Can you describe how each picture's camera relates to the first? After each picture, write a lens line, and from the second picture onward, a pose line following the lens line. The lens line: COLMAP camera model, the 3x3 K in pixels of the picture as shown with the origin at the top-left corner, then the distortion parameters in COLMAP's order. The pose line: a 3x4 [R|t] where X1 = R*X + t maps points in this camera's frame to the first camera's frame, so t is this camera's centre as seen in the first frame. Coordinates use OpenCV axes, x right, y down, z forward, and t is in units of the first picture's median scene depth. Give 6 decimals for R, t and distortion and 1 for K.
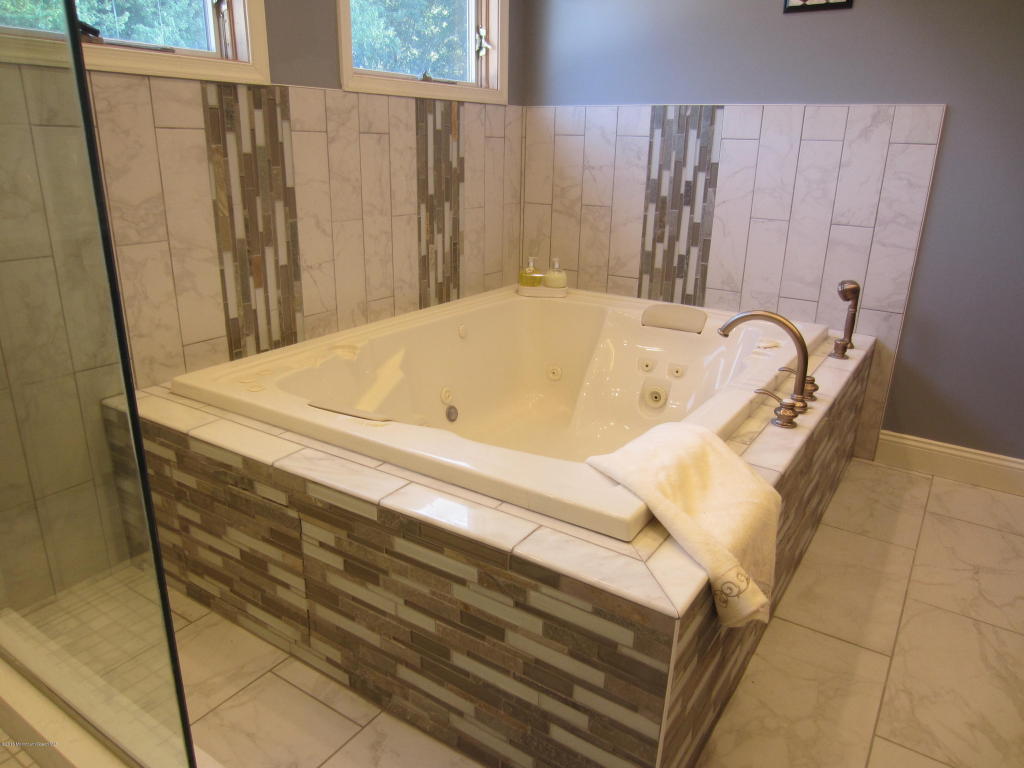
lens RADIAL K [[717.5, 0, 513.1], [0, 717.5, 388.3], [0, 0, 1]] dist [-0.042305, 0.023531]
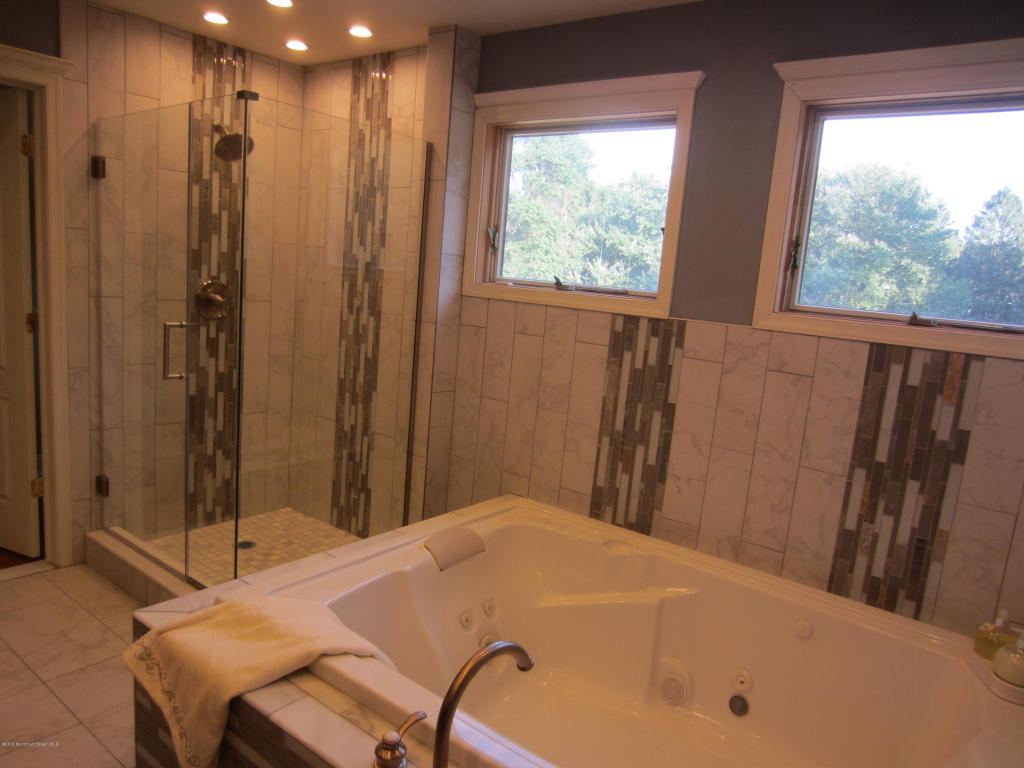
lens RADIAL K [[717.5, 0, 505.2], [0, 717.5, 386.3], [0, 0, 1]] dist [-0.042305, 0.023531]
pose [[-0.080503, 0.129397, -0.988320, 0.744573], [-0.406218, 0.901200, 0.151079, -0.332071], [0.910223, 0.413636, -0.019986, 0.689181]]
